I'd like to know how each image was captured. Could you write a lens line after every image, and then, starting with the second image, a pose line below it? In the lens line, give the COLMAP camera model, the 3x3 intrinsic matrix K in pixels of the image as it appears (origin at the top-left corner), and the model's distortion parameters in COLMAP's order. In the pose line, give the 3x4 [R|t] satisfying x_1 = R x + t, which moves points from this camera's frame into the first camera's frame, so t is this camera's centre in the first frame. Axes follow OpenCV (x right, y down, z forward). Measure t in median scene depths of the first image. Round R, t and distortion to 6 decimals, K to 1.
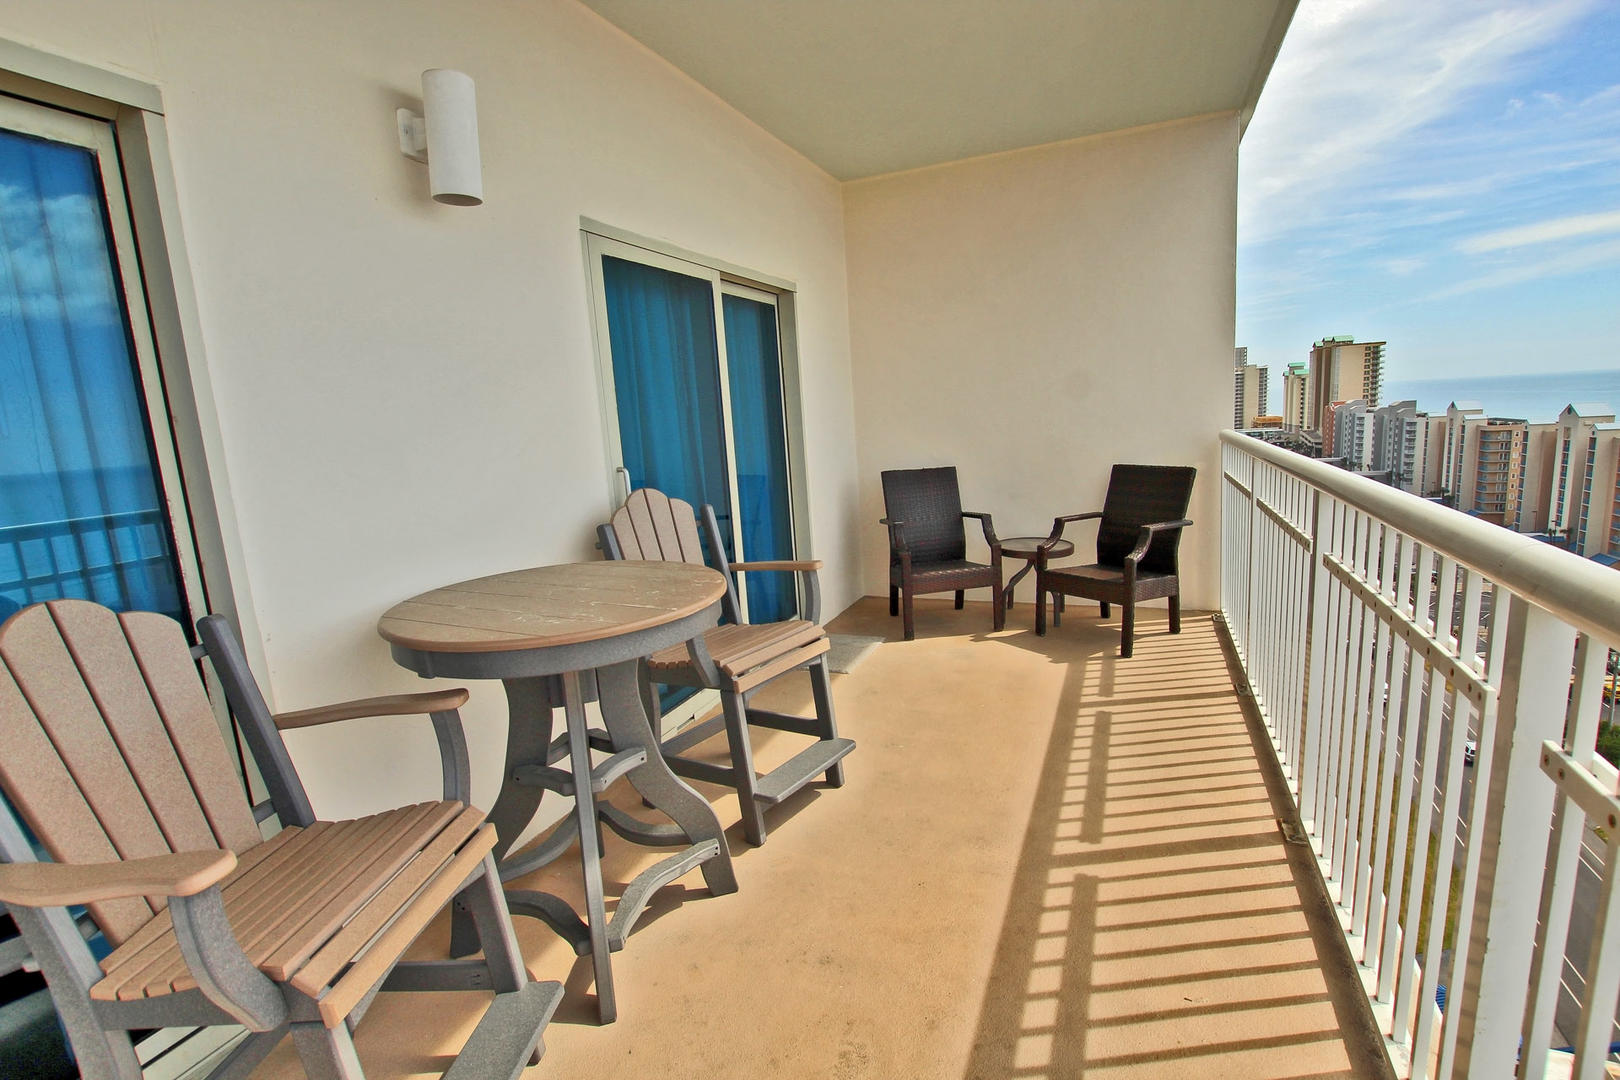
lens RADIAL K [[750.5, 0, 812.0], [0, 750.5, 545.8], [0, 0, 1]] dist [-0.029077, 0.000068]
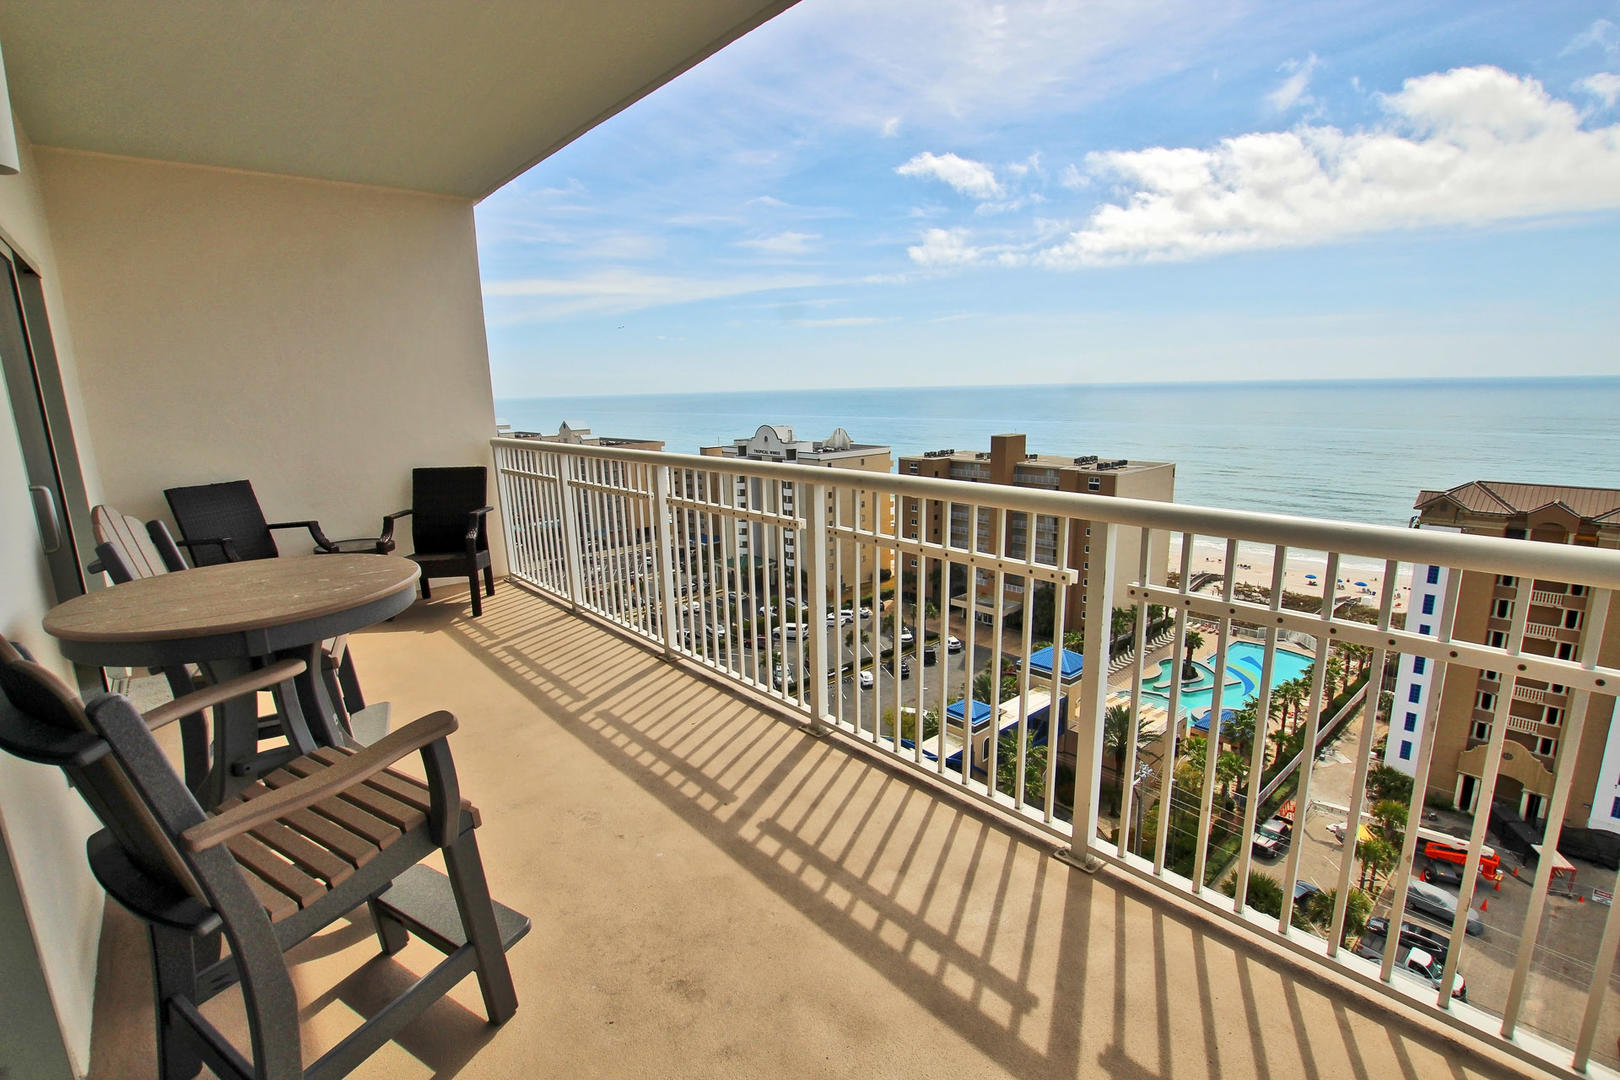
lens RADIAL K [[750.5, 0, 812.0], [0, 750.5, 545.8], [0, 0, 1]] dist [-0.029077, 0.000068]
pose [[0.434451, -0.129220, 0.891378, -0.425562], [0.146898, 0.986570, 0.071422, 0.022365], [-0.888636, 0.099912, 0.447598, -0.085717]]
